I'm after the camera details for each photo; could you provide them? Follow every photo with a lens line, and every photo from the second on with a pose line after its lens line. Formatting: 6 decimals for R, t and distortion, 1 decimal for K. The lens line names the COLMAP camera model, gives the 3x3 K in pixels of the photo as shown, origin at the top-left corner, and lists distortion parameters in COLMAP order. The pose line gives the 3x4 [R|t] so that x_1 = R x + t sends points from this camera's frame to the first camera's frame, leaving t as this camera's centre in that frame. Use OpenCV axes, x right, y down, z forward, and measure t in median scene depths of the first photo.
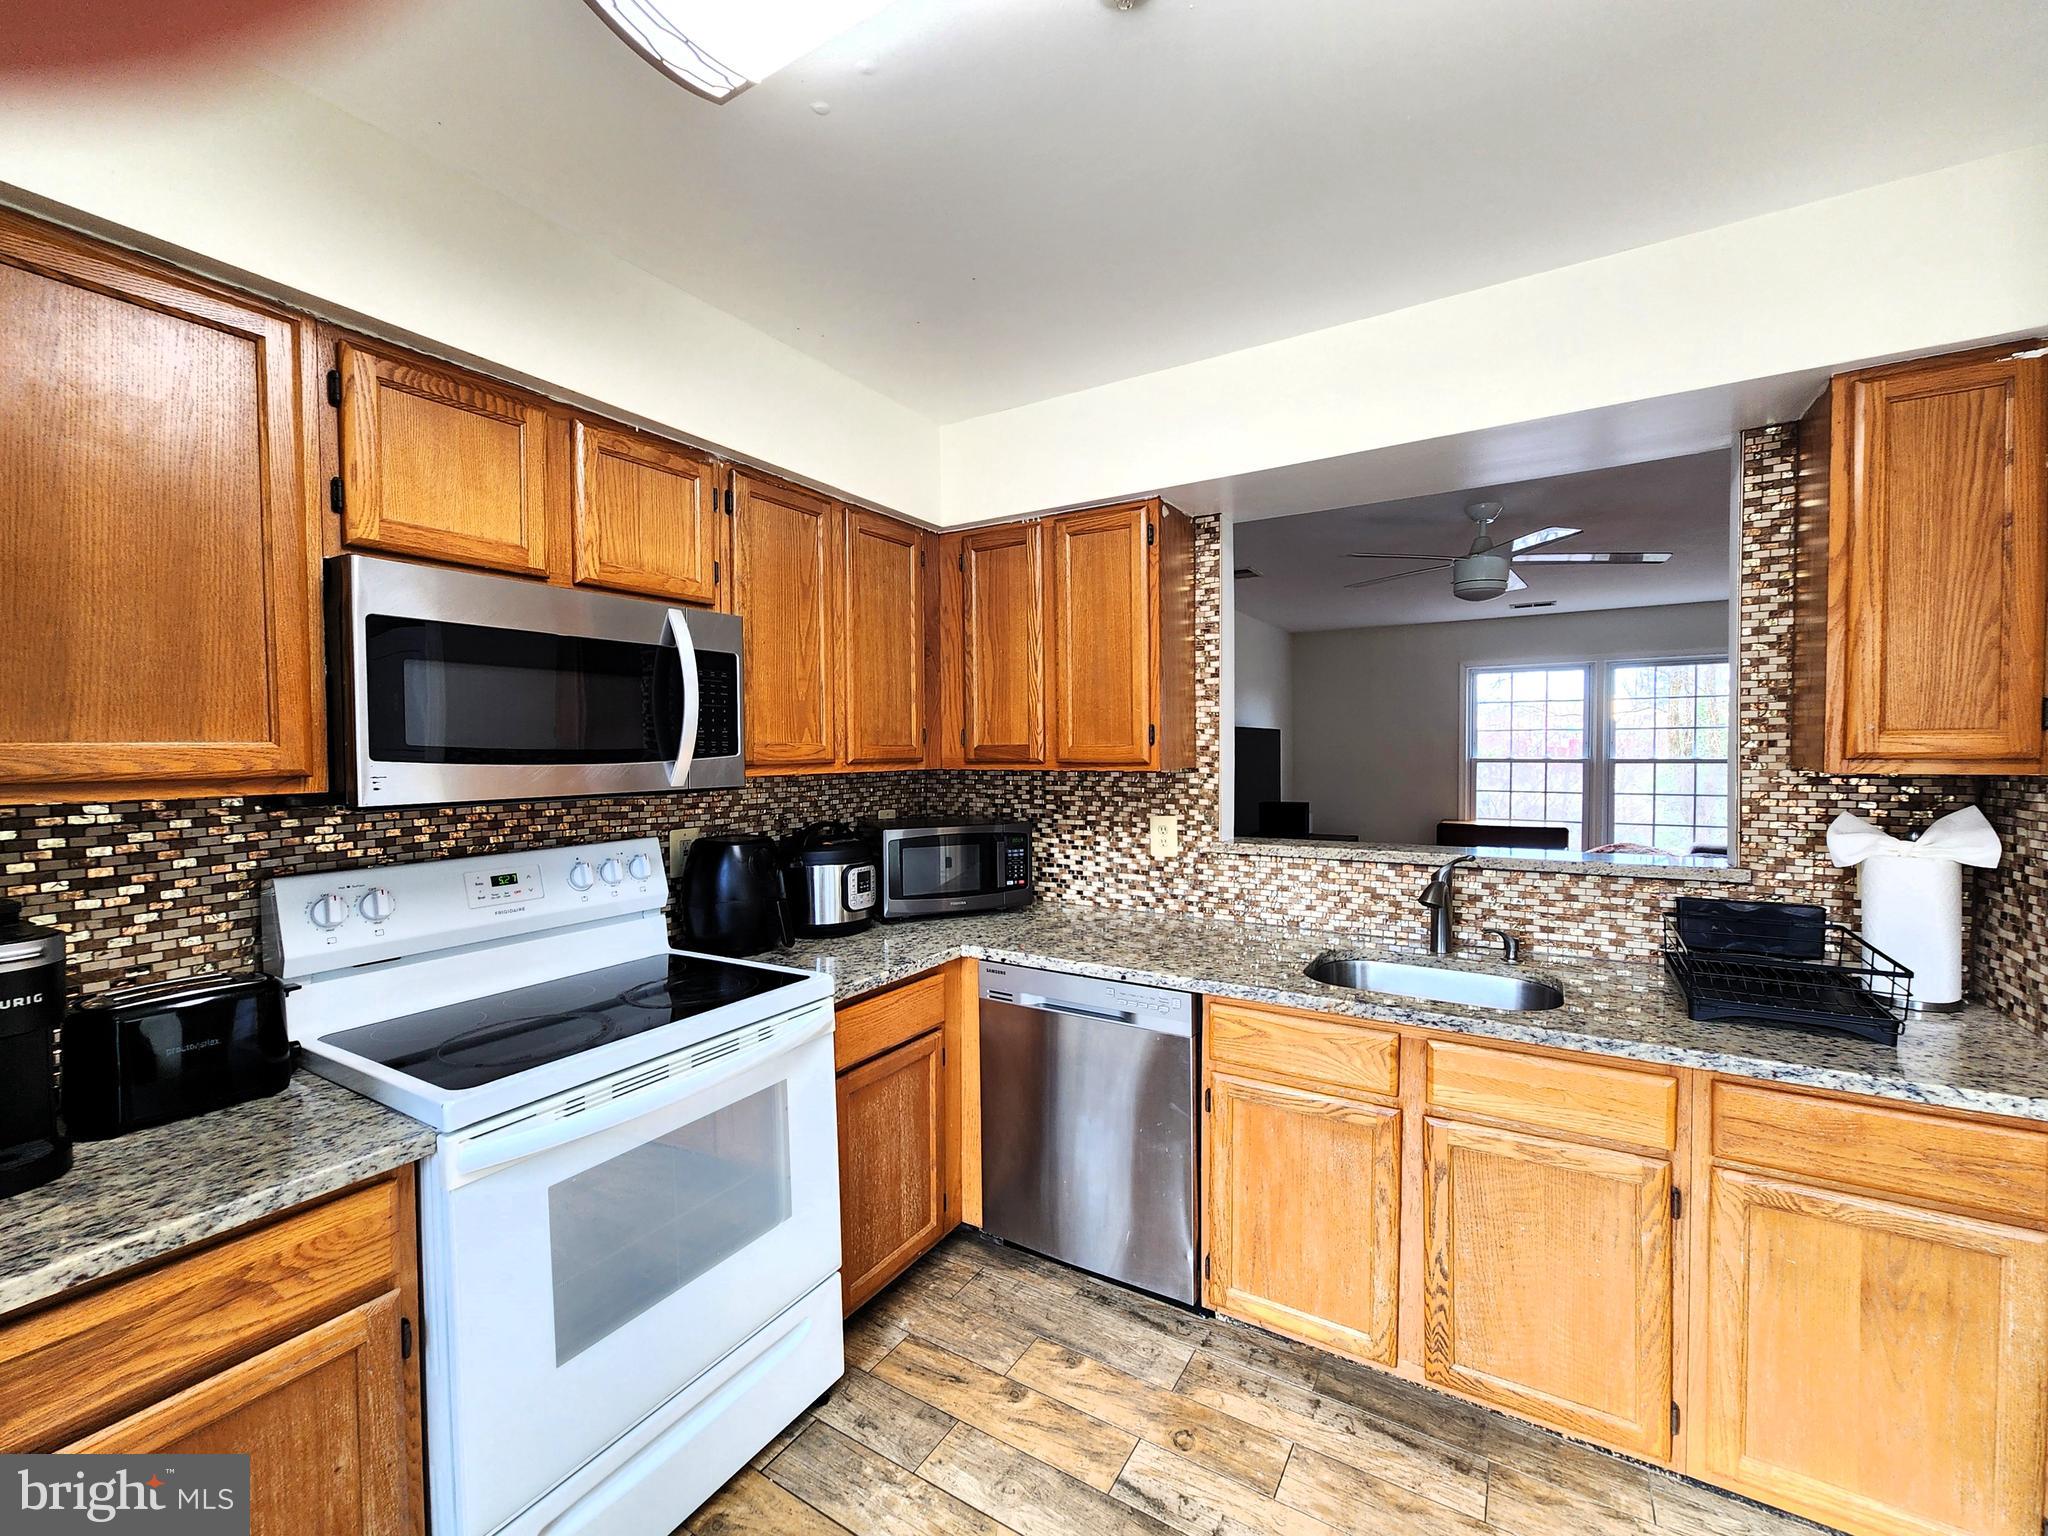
lens RADIAL K [[831.6, 0, 1024.0], [0, 831.6, 768.7], [0, 0, 1]] dist [-0.001008, -0.000737]
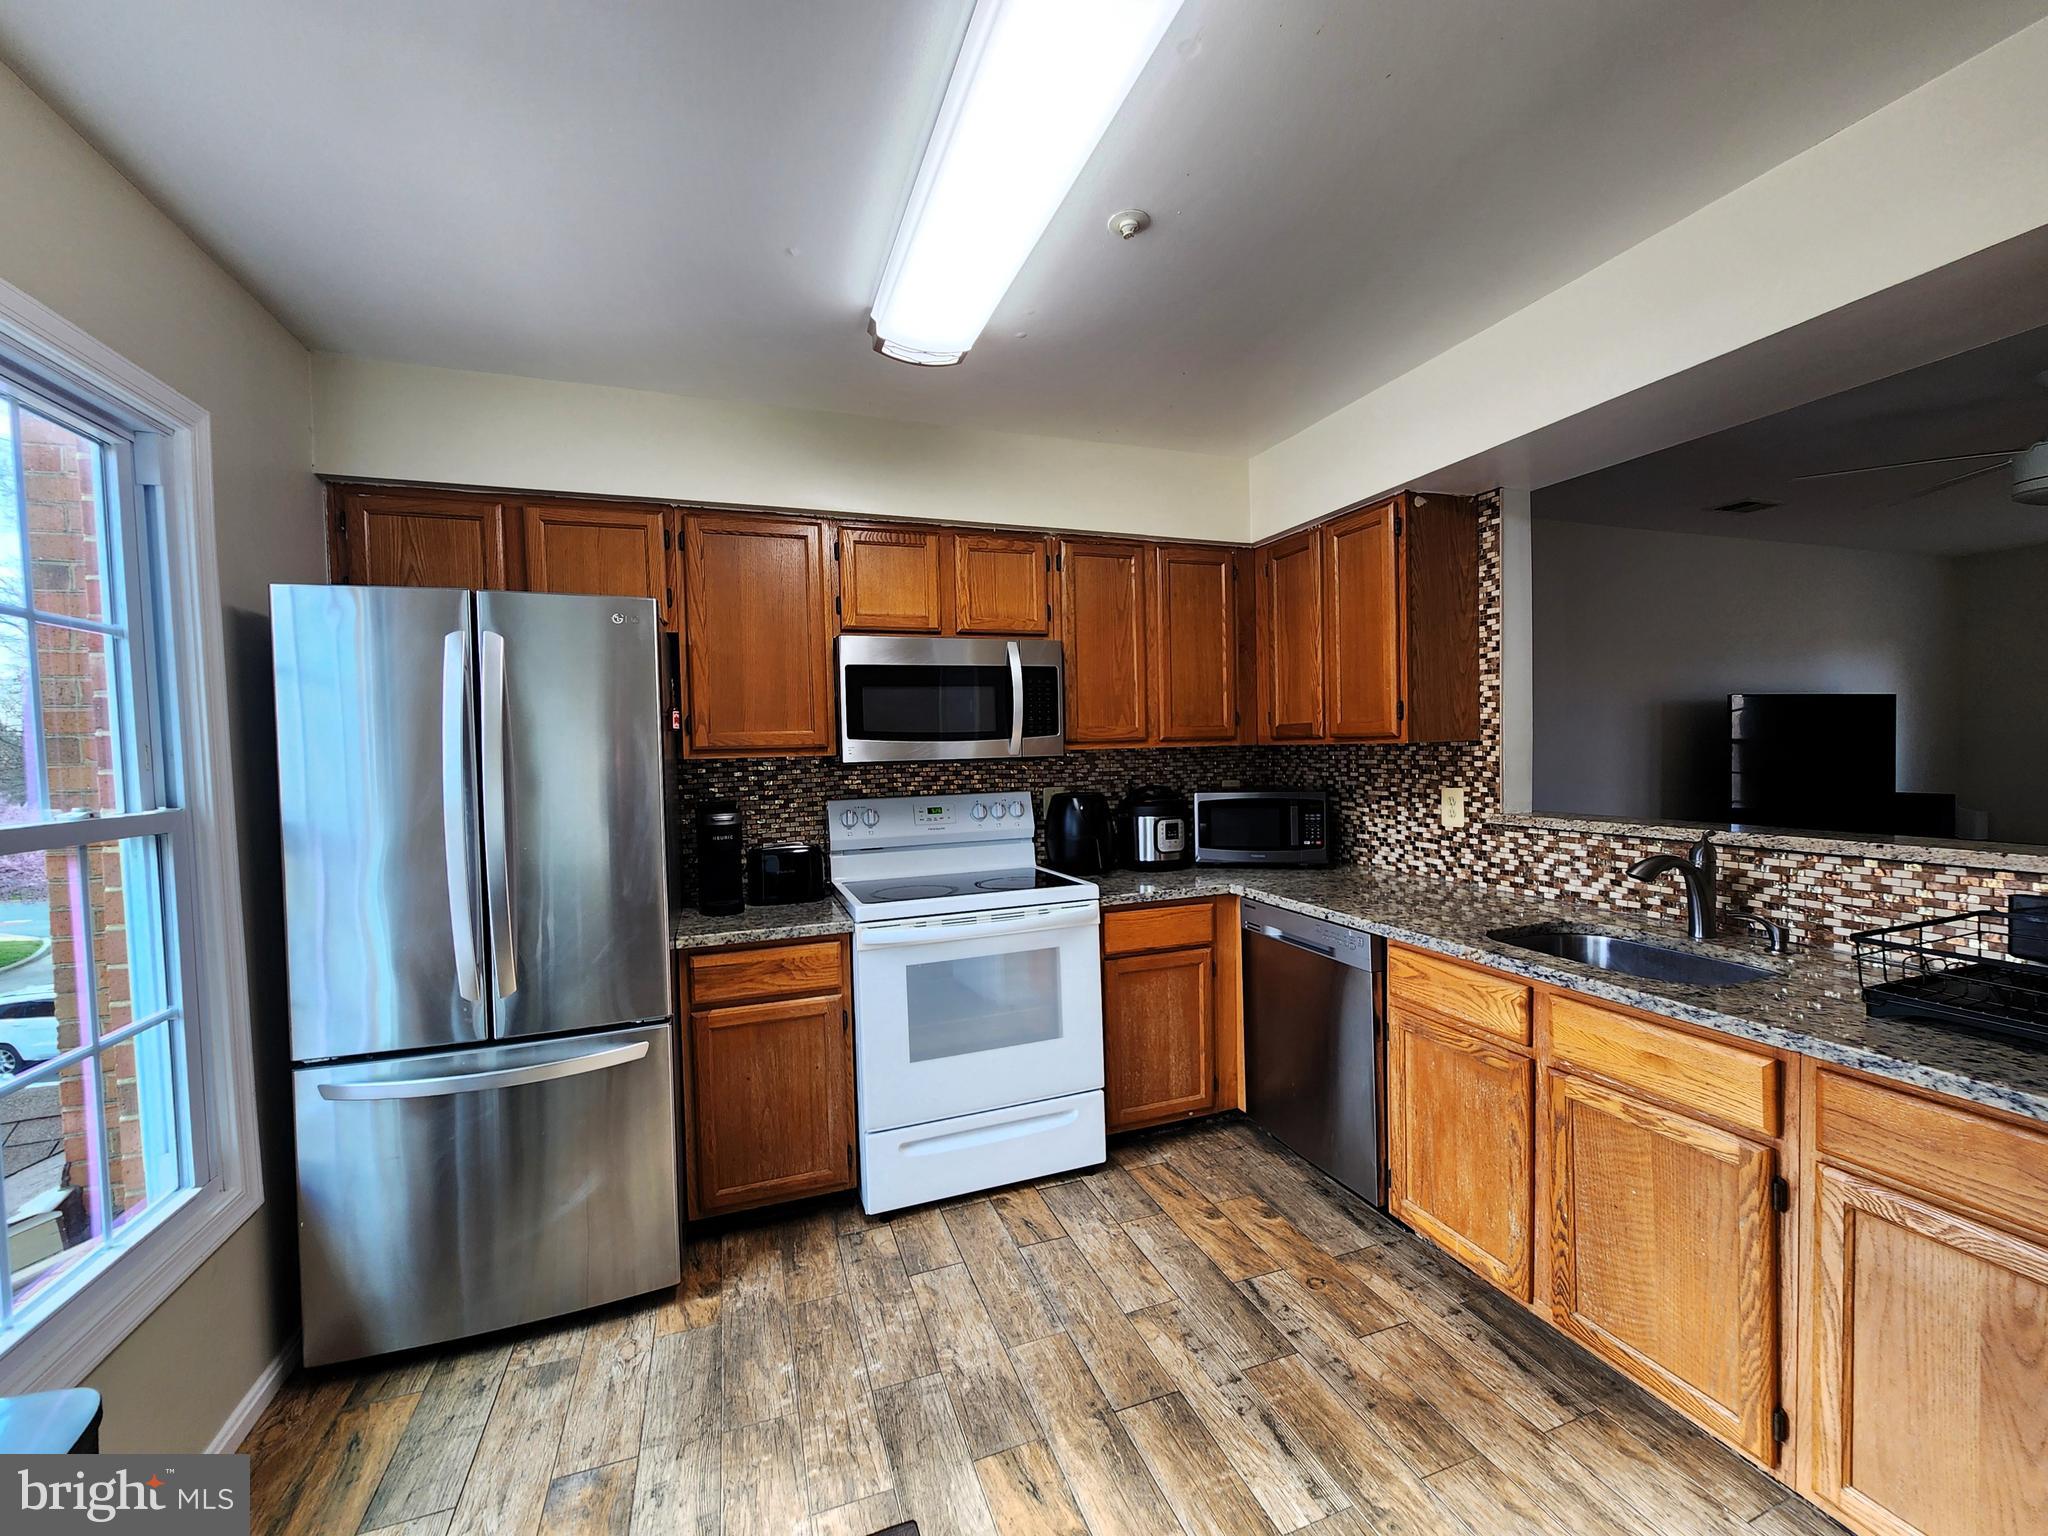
lens RADIAL K [[831.6, 0, 1028.6], [0, 831.6, 770.2], [0, 0, 1]] dist [-0.001008, -0.000737]
pose [[0.780956, 0.008144, -0.624532, 0.585771], [0.001904, 0.999879, 0.015420, 0.025885], [0.624583, -0.013232, 0.780847, -0.205798]]
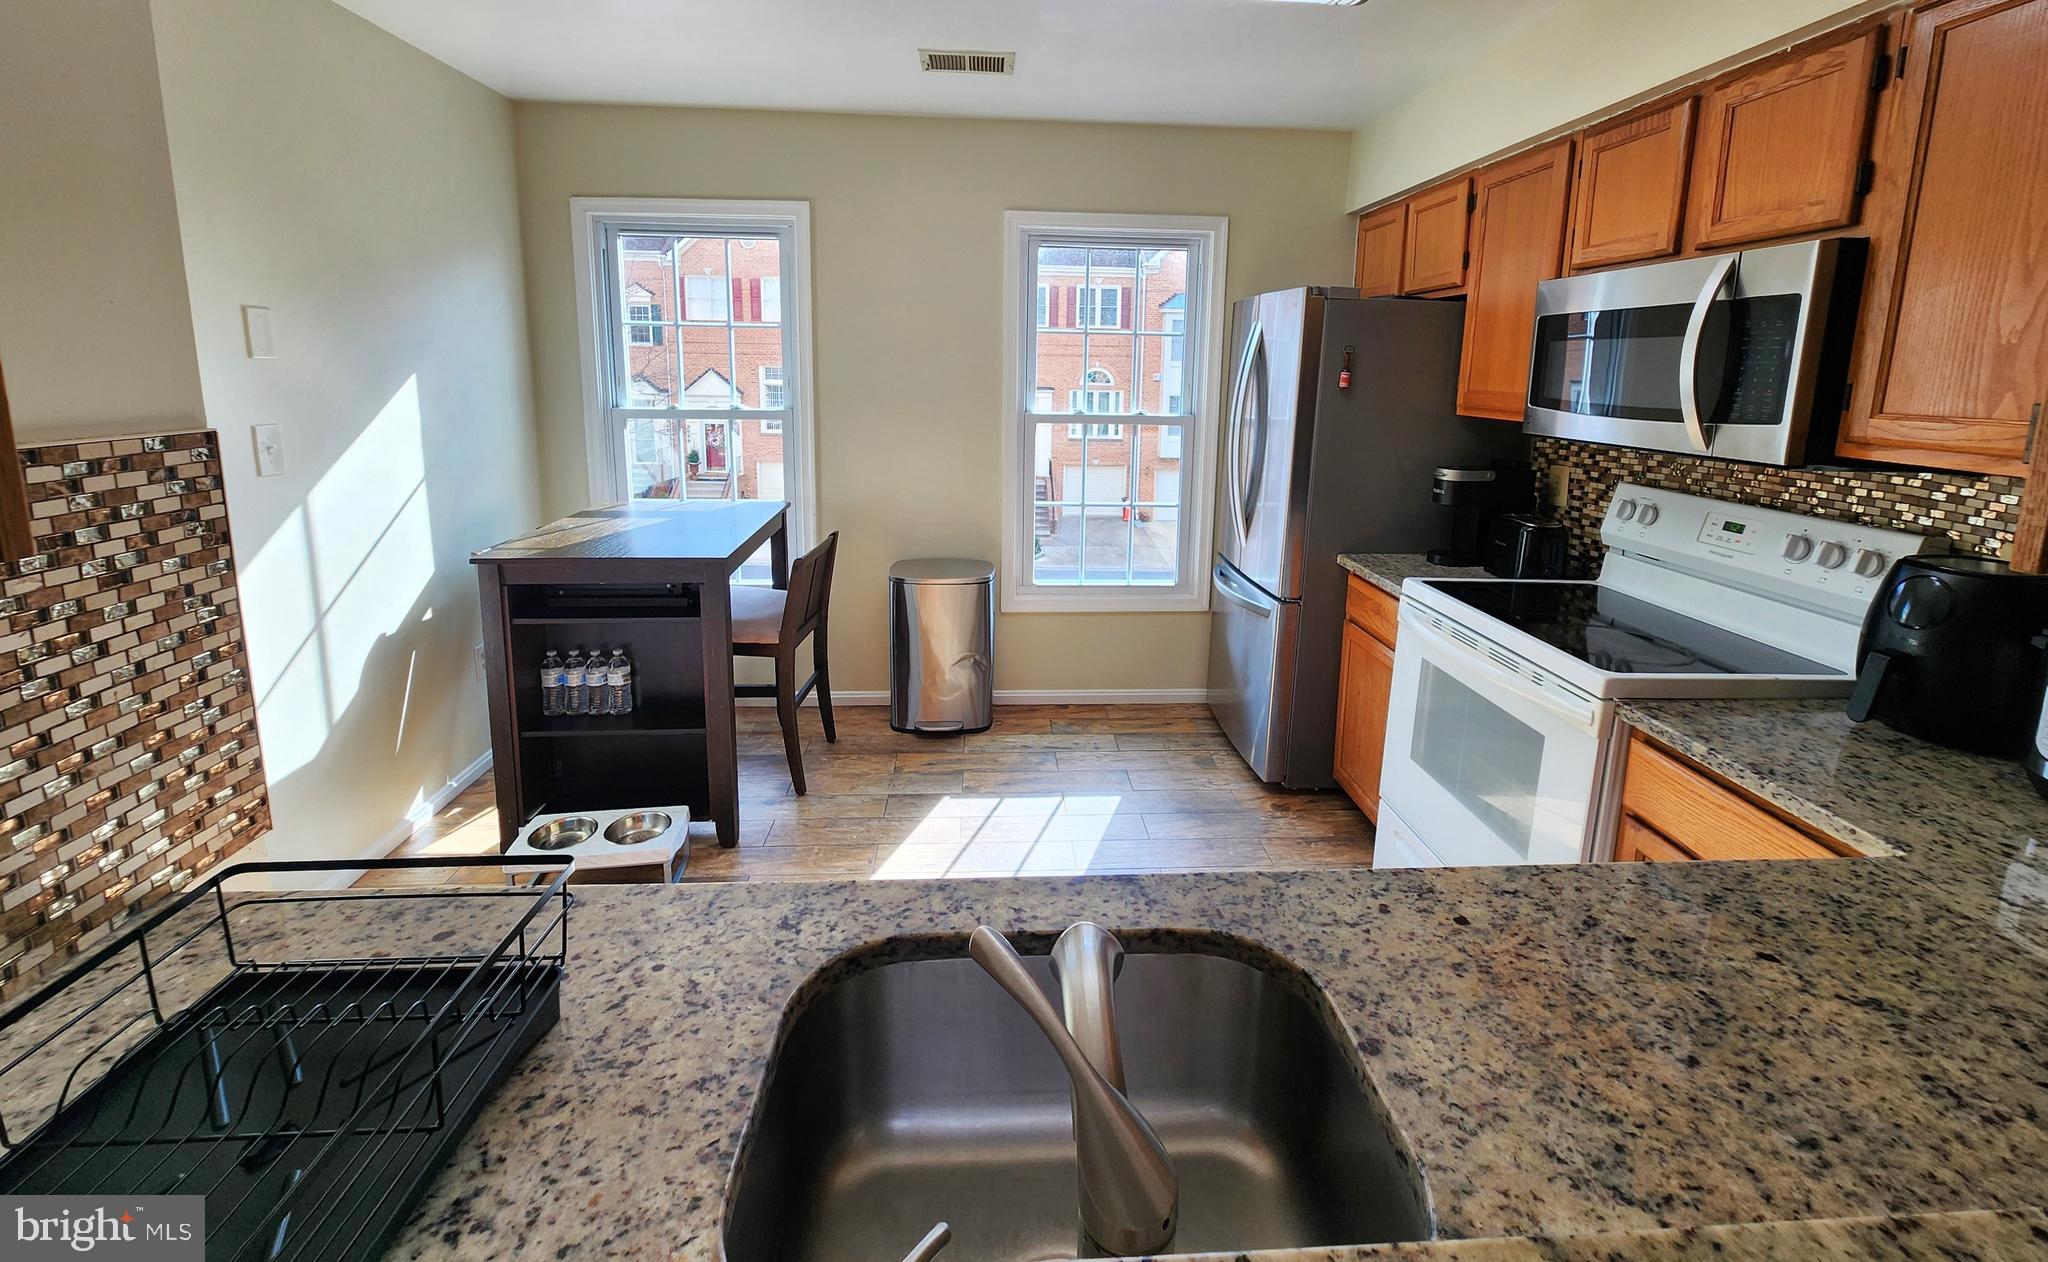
lens RADIAL K [[1195.2, 0, 1025.0], [0, 1195.2, 630.7], [0, 0, 1]] dist [0.001674, 0.000253]
pose [[-0.842821, 0.122387, -0.524094, 1.014706], [-0.017347, 0.967117, 0.253739, -0.119772], [0.537915, 0.222948, -0.812983, 1.815480]]
